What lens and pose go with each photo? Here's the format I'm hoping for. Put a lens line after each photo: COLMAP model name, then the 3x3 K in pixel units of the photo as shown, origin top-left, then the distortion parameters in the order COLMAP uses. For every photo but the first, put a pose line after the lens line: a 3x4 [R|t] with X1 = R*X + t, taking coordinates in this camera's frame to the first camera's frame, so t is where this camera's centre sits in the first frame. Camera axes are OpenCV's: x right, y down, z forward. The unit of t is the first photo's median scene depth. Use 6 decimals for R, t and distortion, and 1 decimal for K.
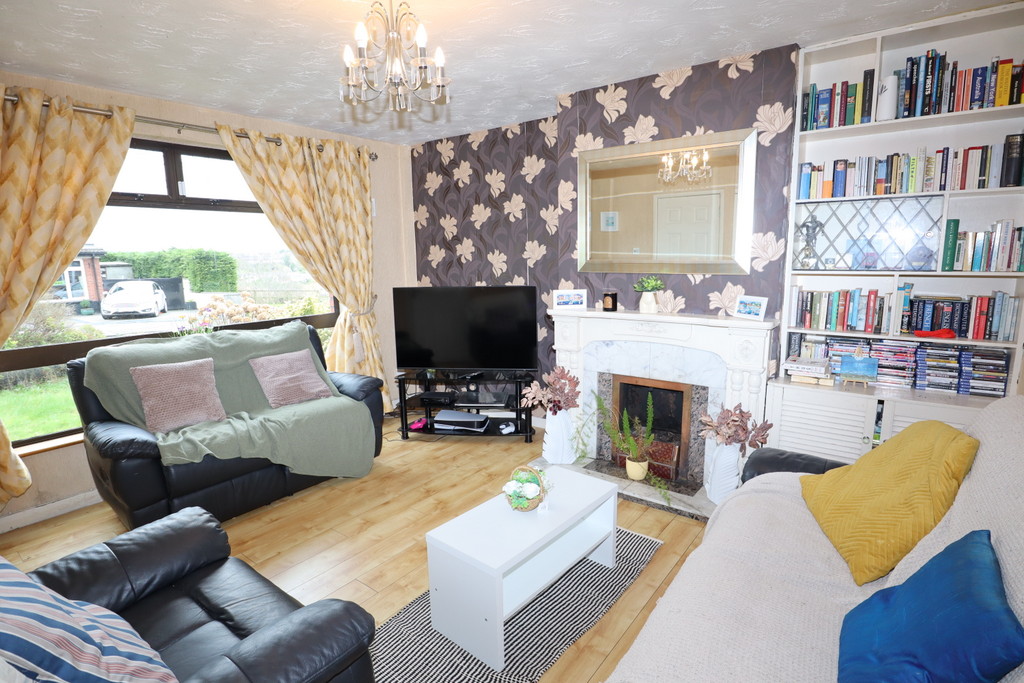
lens RADIAL K [[518.0, 0, 512.3], [0, 518.0, 337.6], [0, 0, 1]] dist [-0.024973, 0.002283]
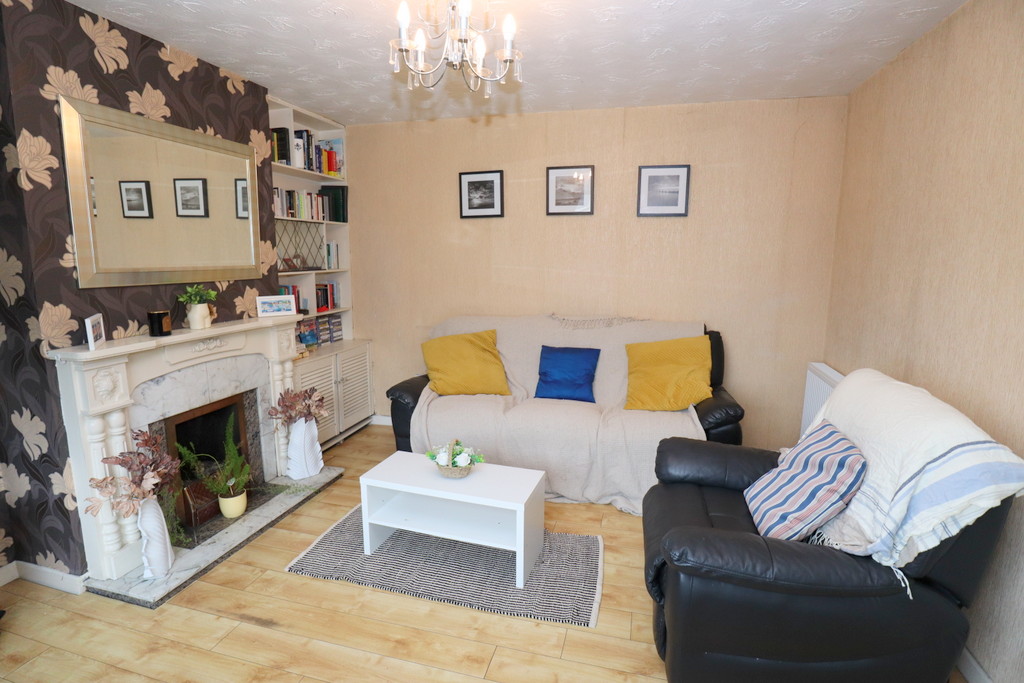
lens RADIAL K [[518.0, 0, 512.3], [0, 518.0, 337.6], [0, 0, 1]] dist [-0.024973, 0.002283]
pose [[-0.385151, -0.130045, 0.913645, -0.743308], [0.154994, 0.966843, 0.202955, -0.131144], [-0.909745, 0.219778, -0.352225, 0.873383]]
